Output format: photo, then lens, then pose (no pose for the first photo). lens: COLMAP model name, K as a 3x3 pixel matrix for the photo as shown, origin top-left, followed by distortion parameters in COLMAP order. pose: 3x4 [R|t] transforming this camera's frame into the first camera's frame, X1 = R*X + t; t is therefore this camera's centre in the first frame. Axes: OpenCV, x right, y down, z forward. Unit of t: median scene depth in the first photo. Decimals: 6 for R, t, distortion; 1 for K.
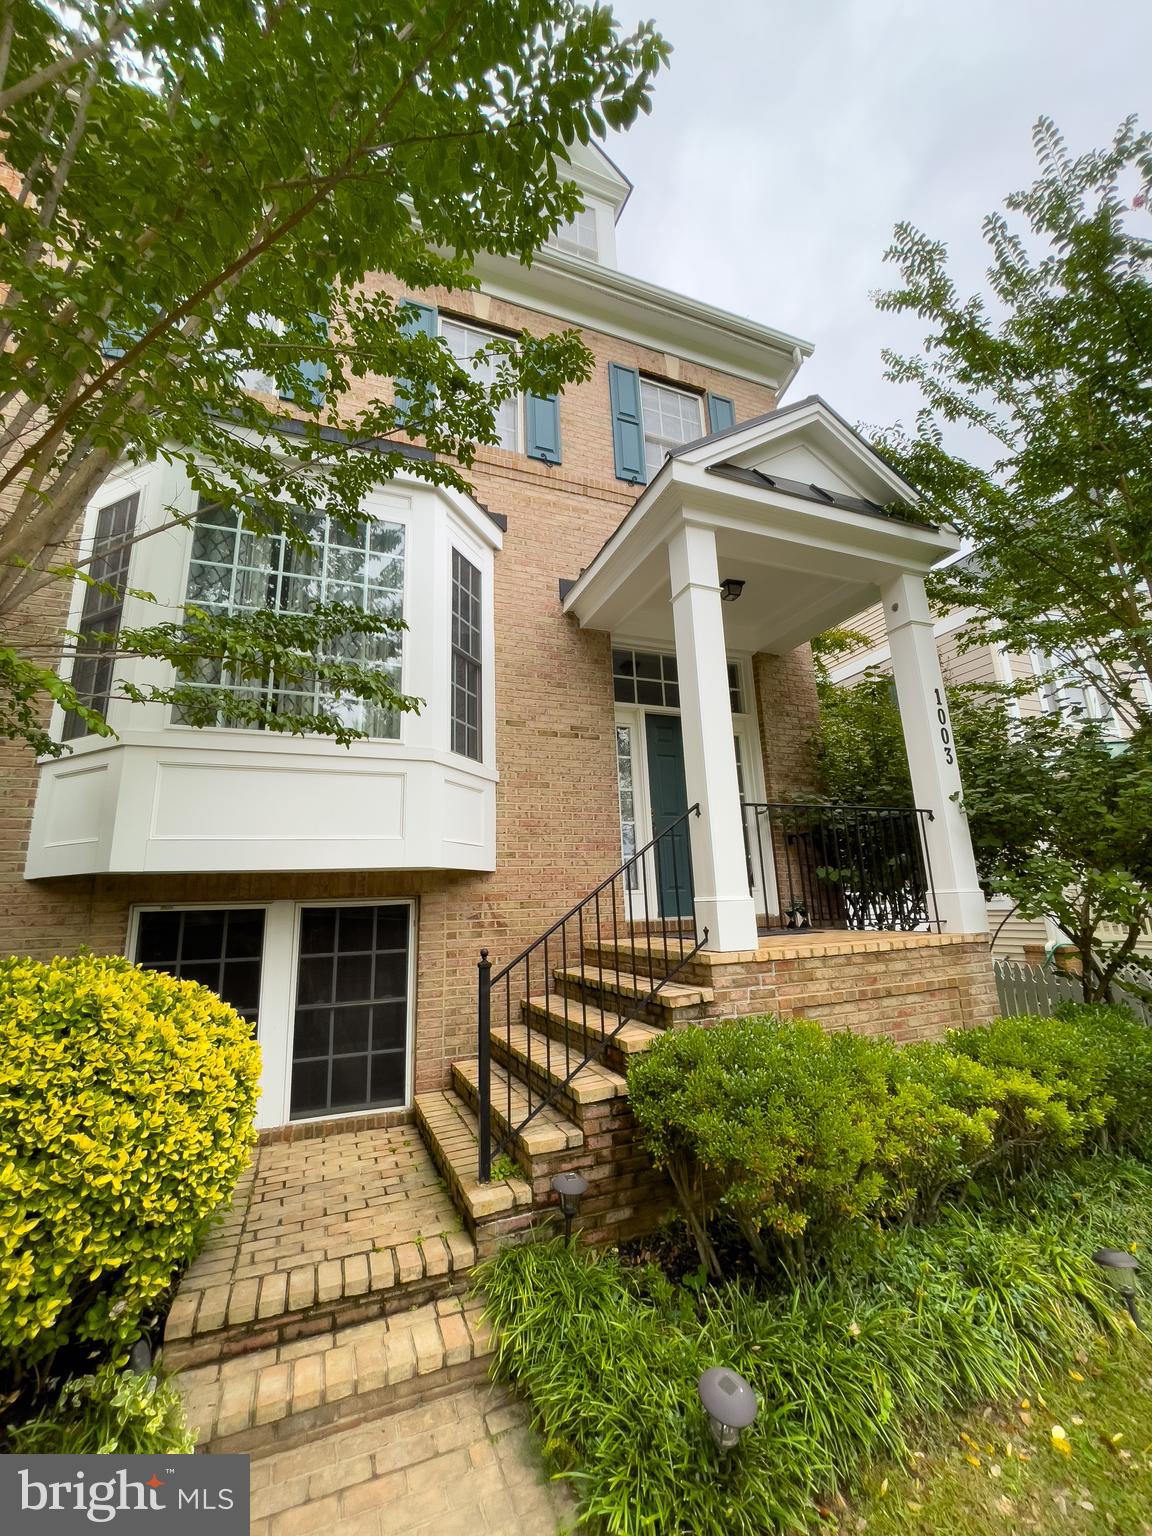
lens RADIAL K [[622.2, 0, 566.0], [0, 622.2, 763.3], [0, 0, 1]] dist [-0.010392, 0.000370]
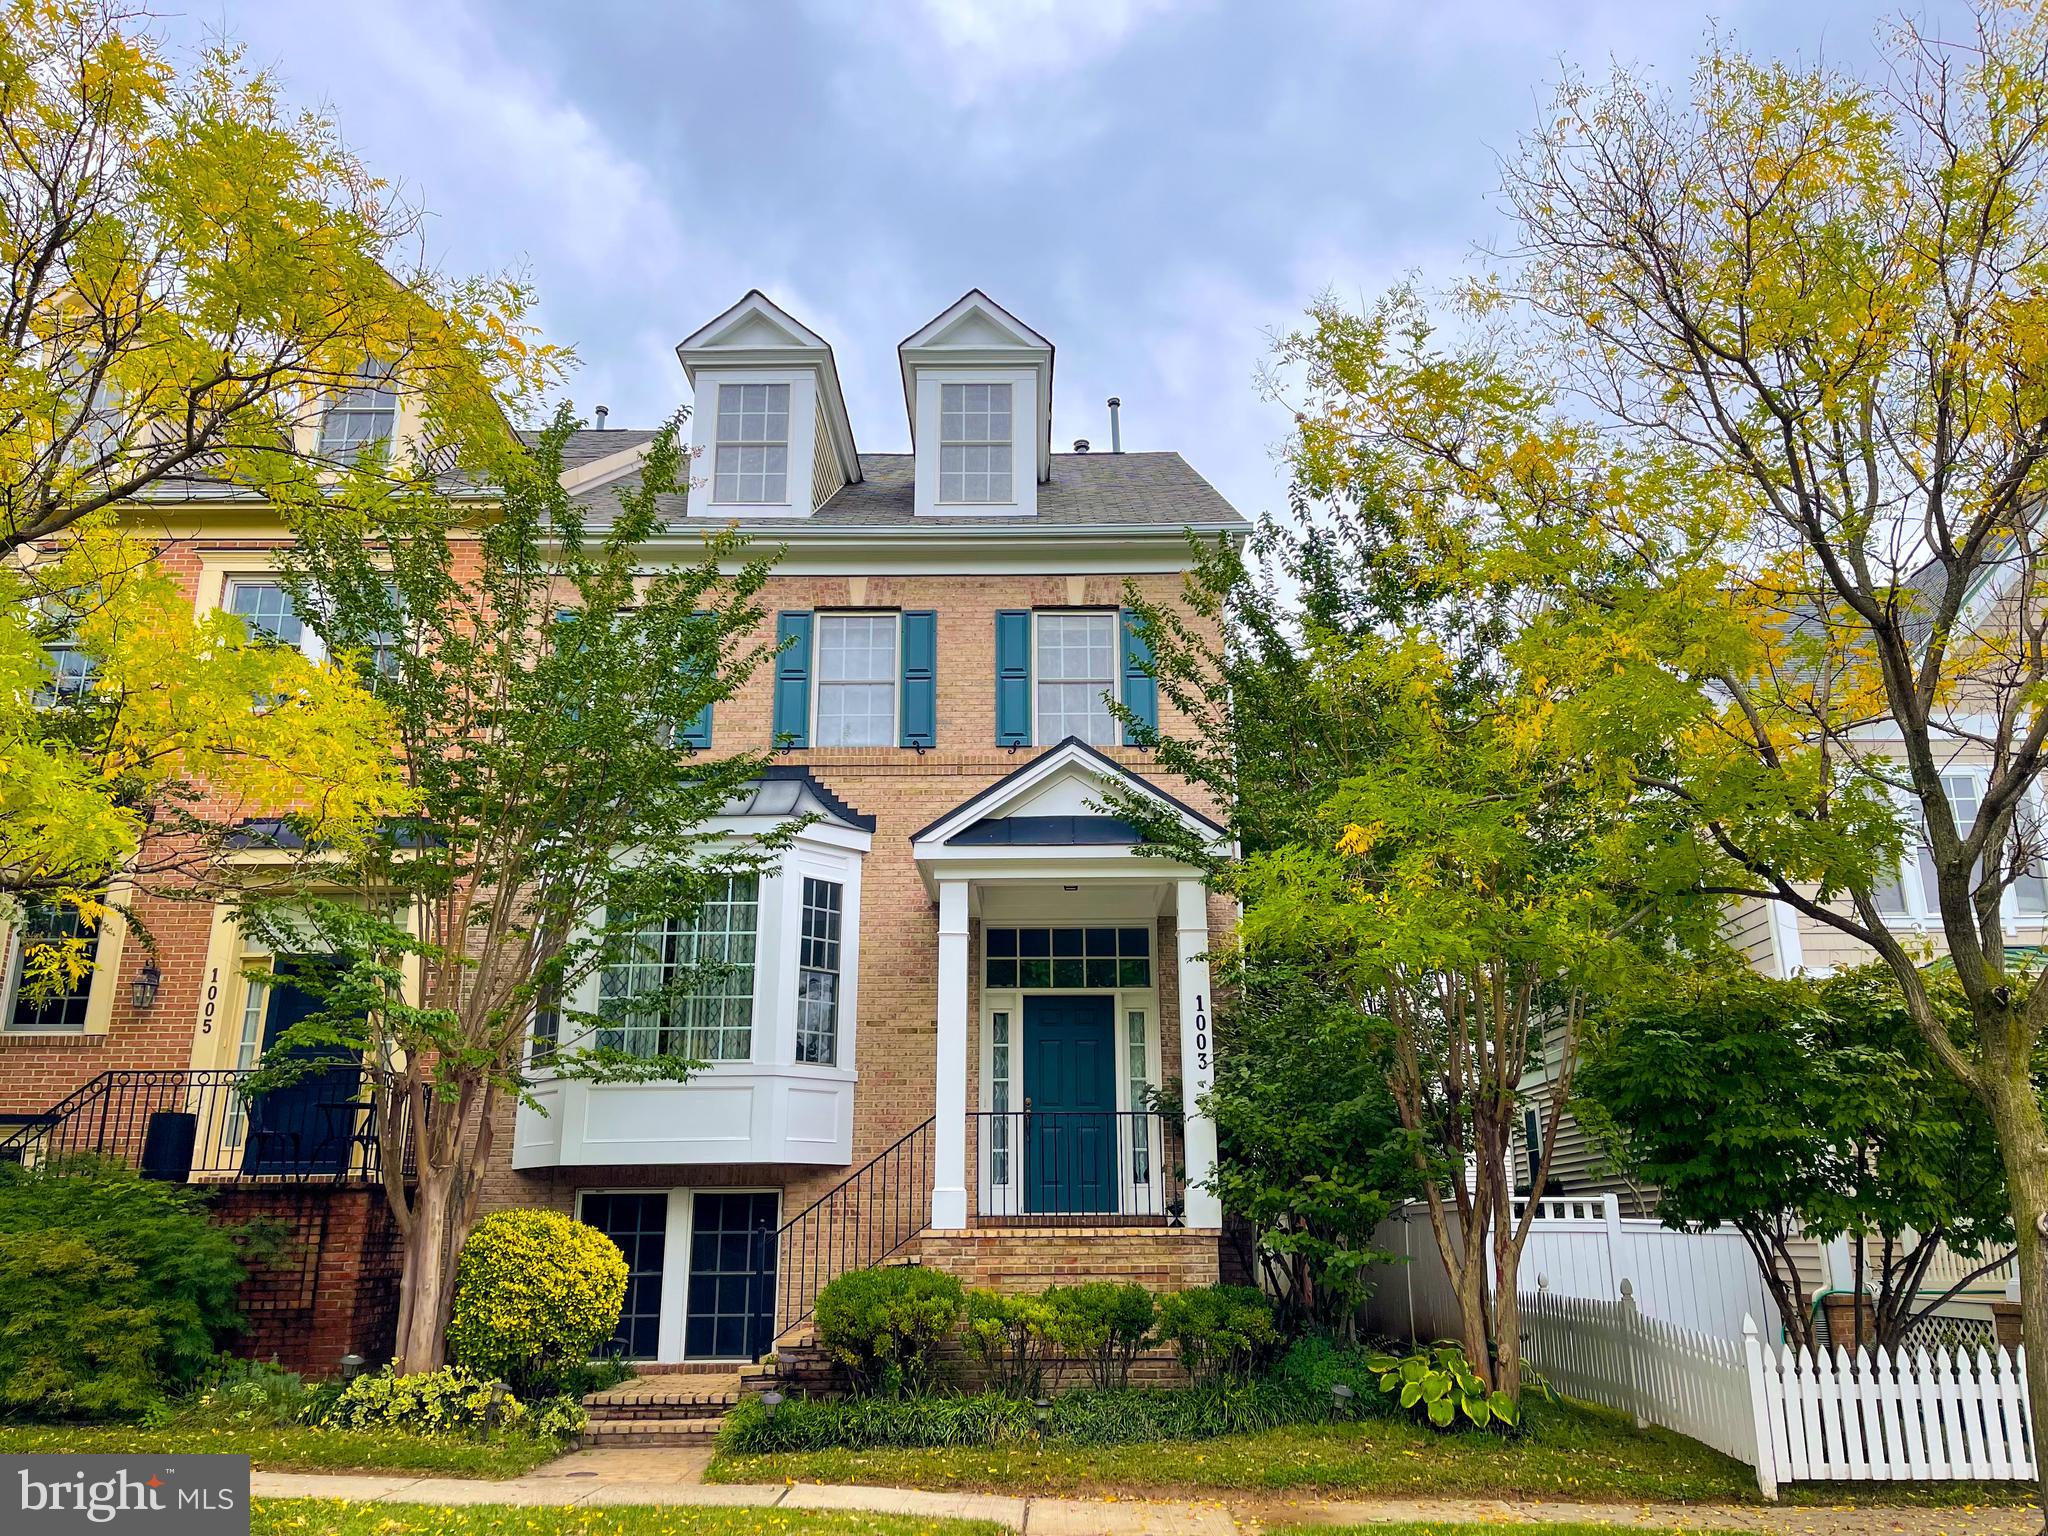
lens RADIAL K [[1560.8, 0, 1030.4], [0, 1560.8, 773.3], [0, 0, 1]] dist [0.031200, -0.005226]
pose [[0.930686, -0.076762, -0.357674, 1.430272], [0.056977, 0.996221, -0.065548, -0.372281], [0.361354, 0.040626, 0.931543, -1.766369]]
